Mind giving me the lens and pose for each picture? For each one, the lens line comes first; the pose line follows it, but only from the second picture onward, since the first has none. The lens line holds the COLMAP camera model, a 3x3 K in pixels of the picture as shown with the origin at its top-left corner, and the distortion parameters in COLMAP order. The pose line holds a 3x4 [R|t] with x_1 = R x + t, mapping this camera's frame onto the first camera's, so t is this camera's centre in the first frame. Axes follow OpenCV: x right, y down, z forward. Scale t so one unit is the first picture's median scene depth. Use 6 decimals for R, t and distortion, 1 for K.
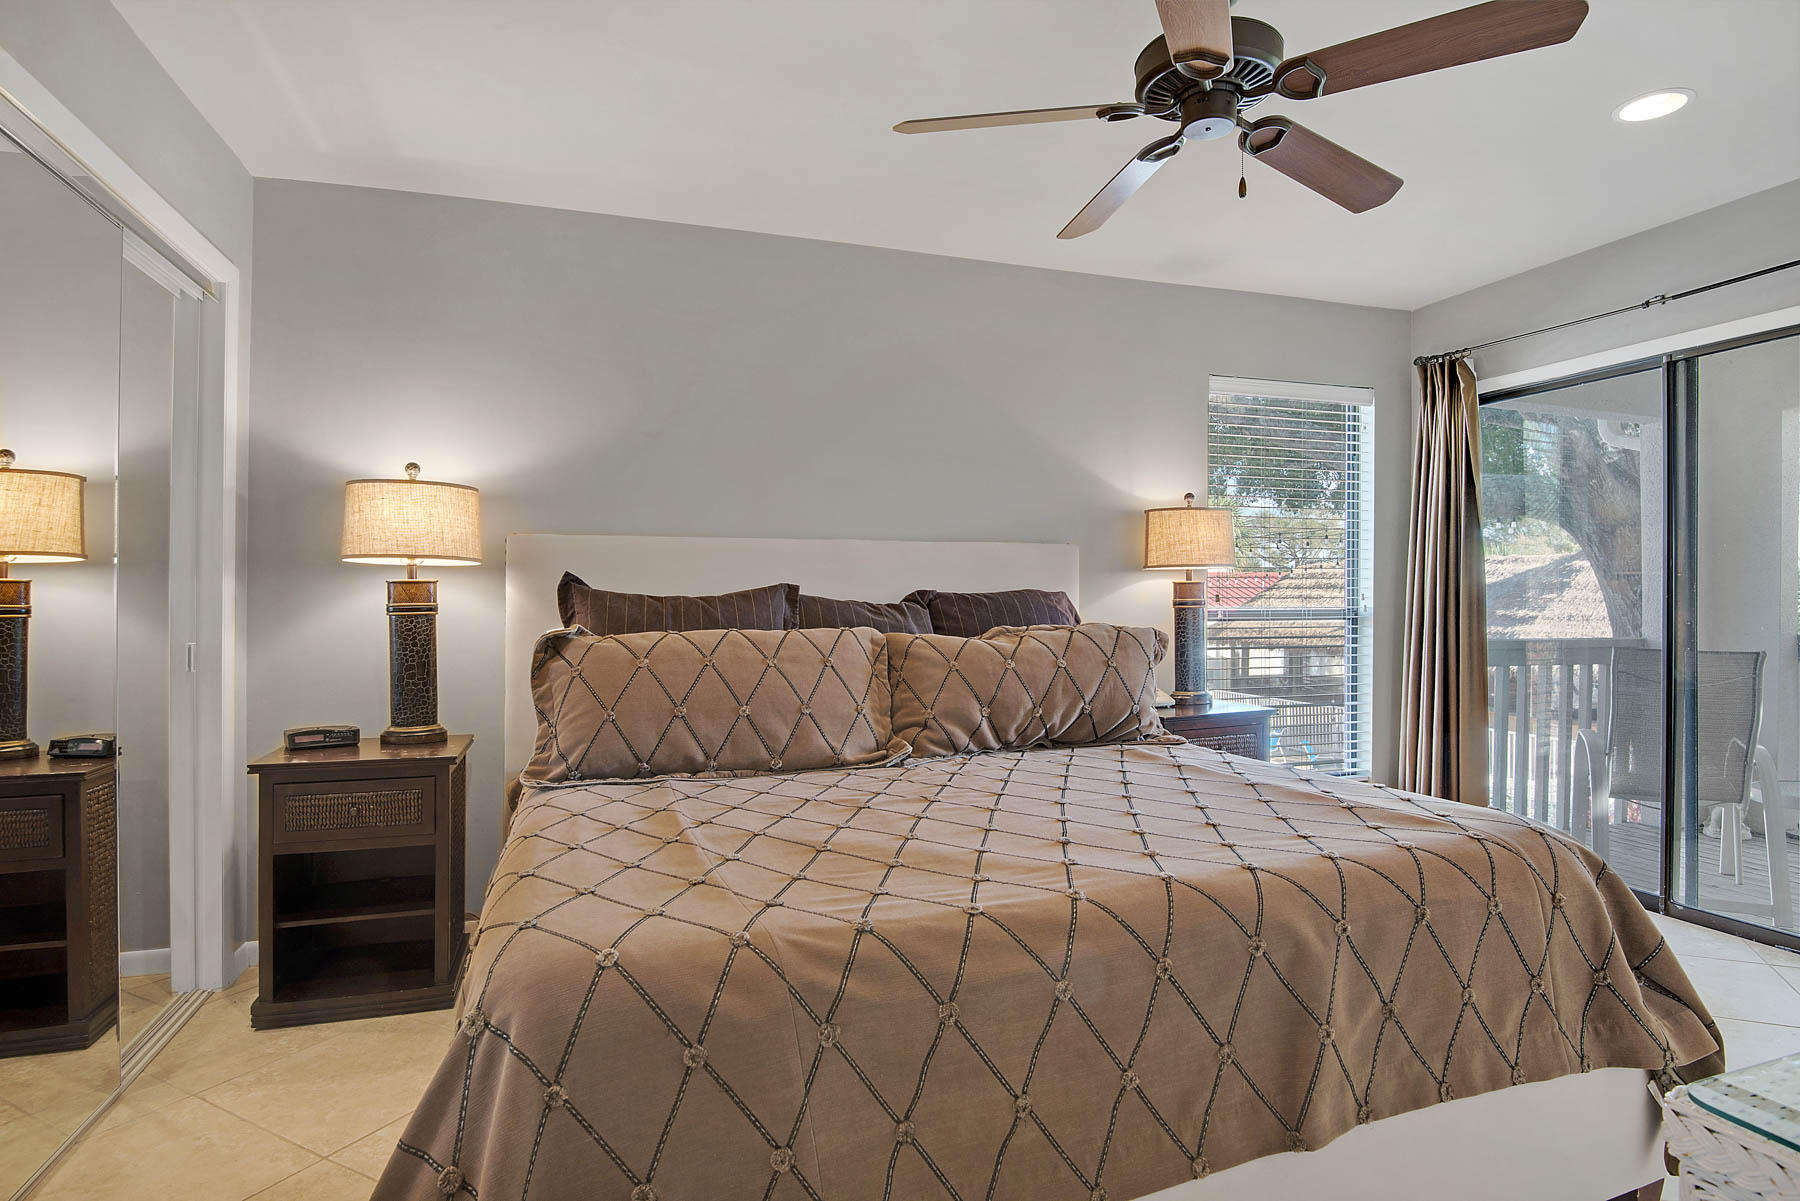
lens RADIAL K [[973.2, 0, 903.8], [0, 973.2, 594.5], [0, 0, 1]] dist [-0.004544, -0.001694]
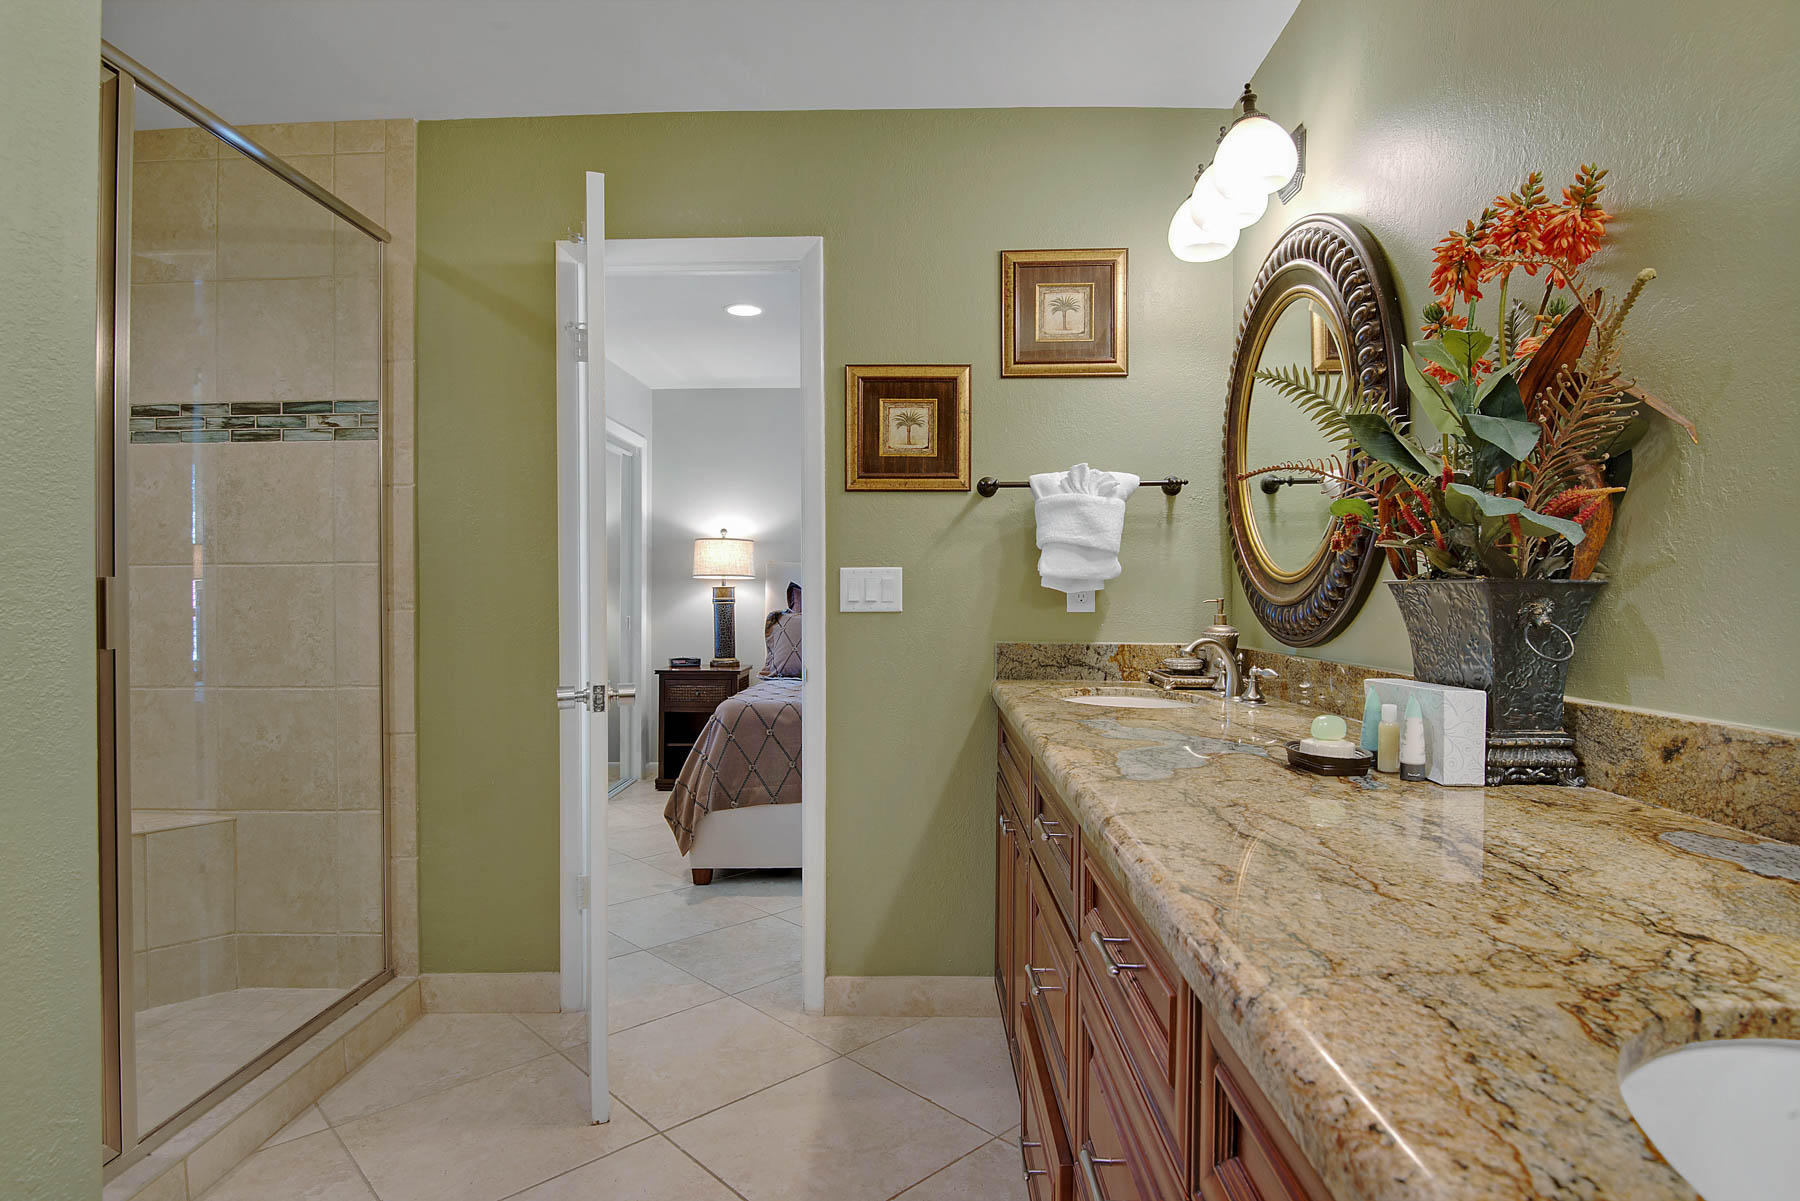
lens RADIAL K [[973.2, 0, 899.0], [0, 973.2, 602.5], [0, 0, 1]] dist [-0.004544, -0.001694]
pose [[0.942895, 0.016250, -0.332694, 0.605435], [-0.012577, 0.999834, 0.013192, -0.013396], [0.332853, -0.008254, 0.942942, -0.933835]]
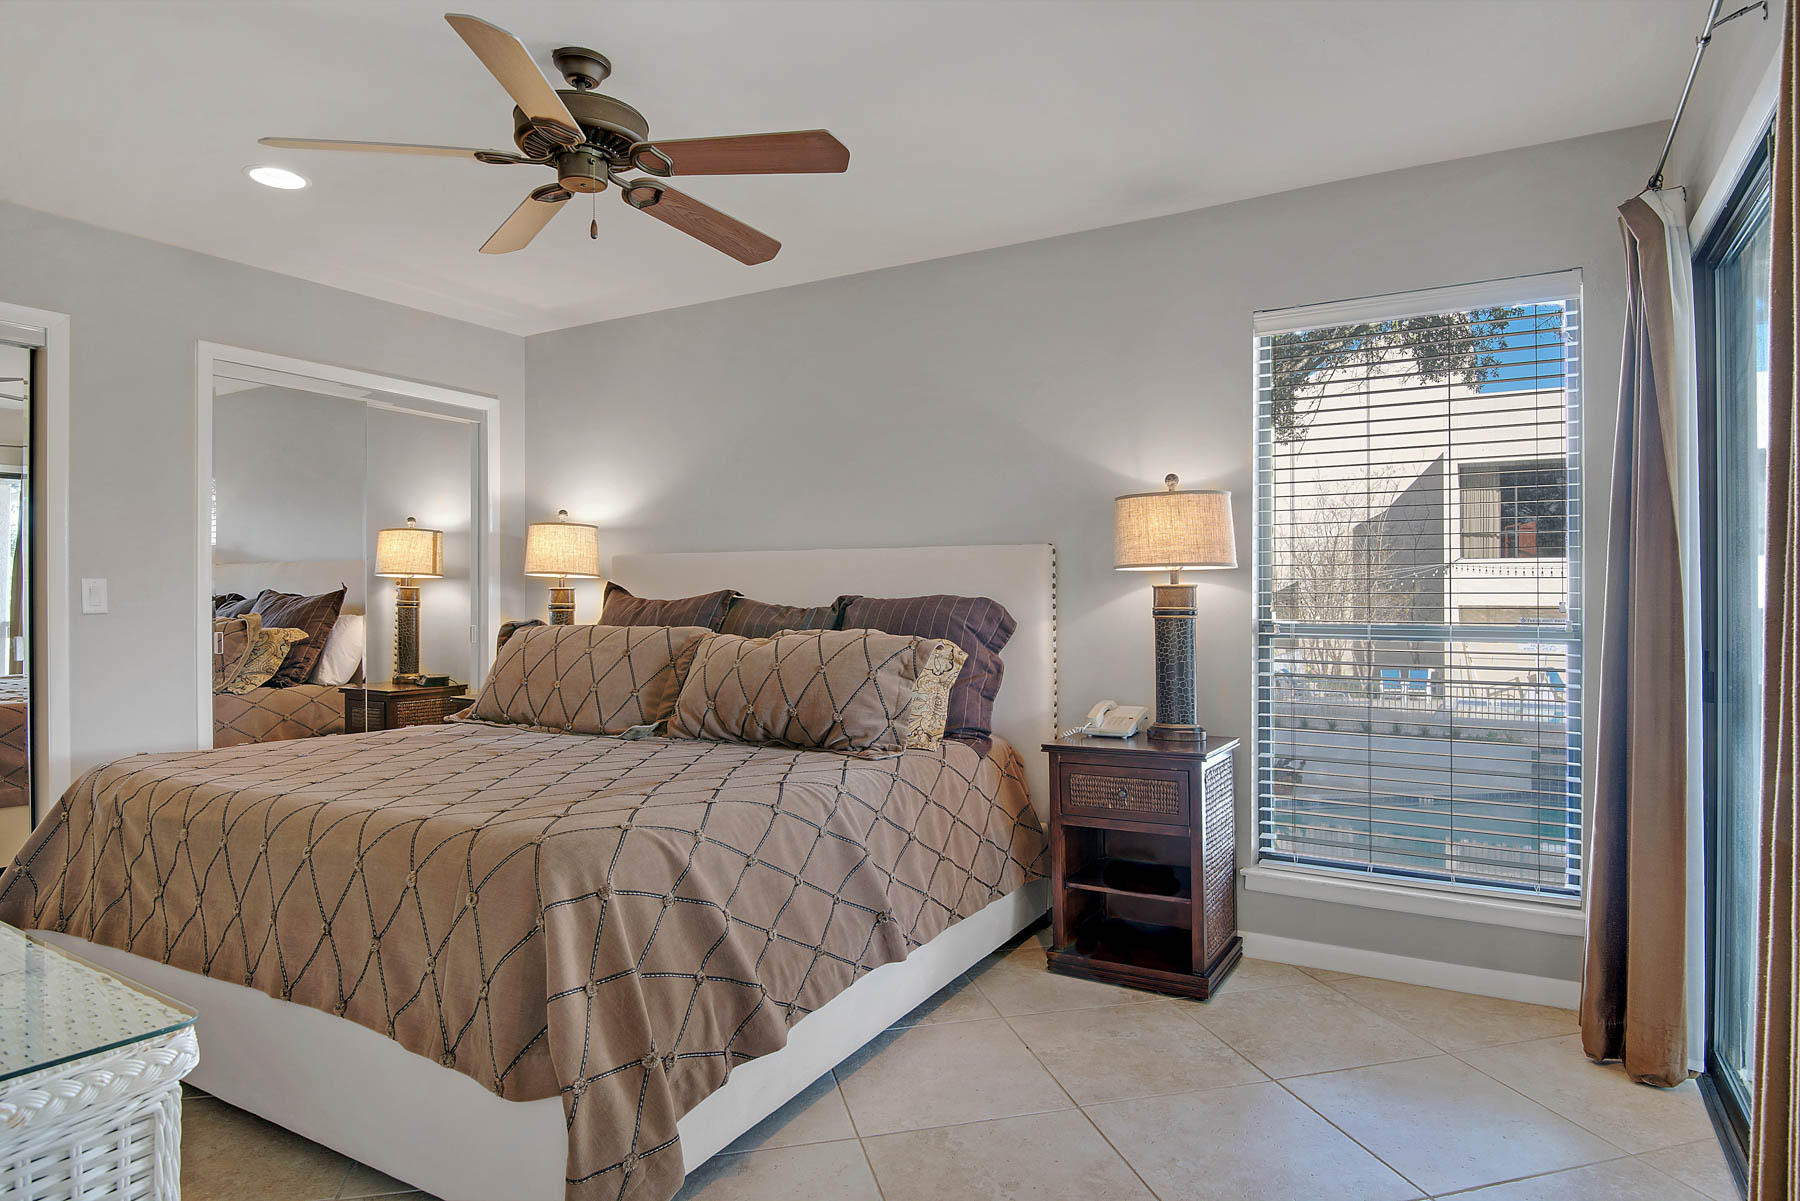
lens RADIAL K [[1022.9, 0, 902.7], [0, 1022.9, 588.9], [0, 0, 1]] dist [-0.033078, -0.000423]
pose [[0.657826, -0.002187, -0.753167, 0.156428], [-0.005615, 0.999954, -0.007808, -0.000458], [0.753149, 0.009365, 0.657783, 0.056103]]
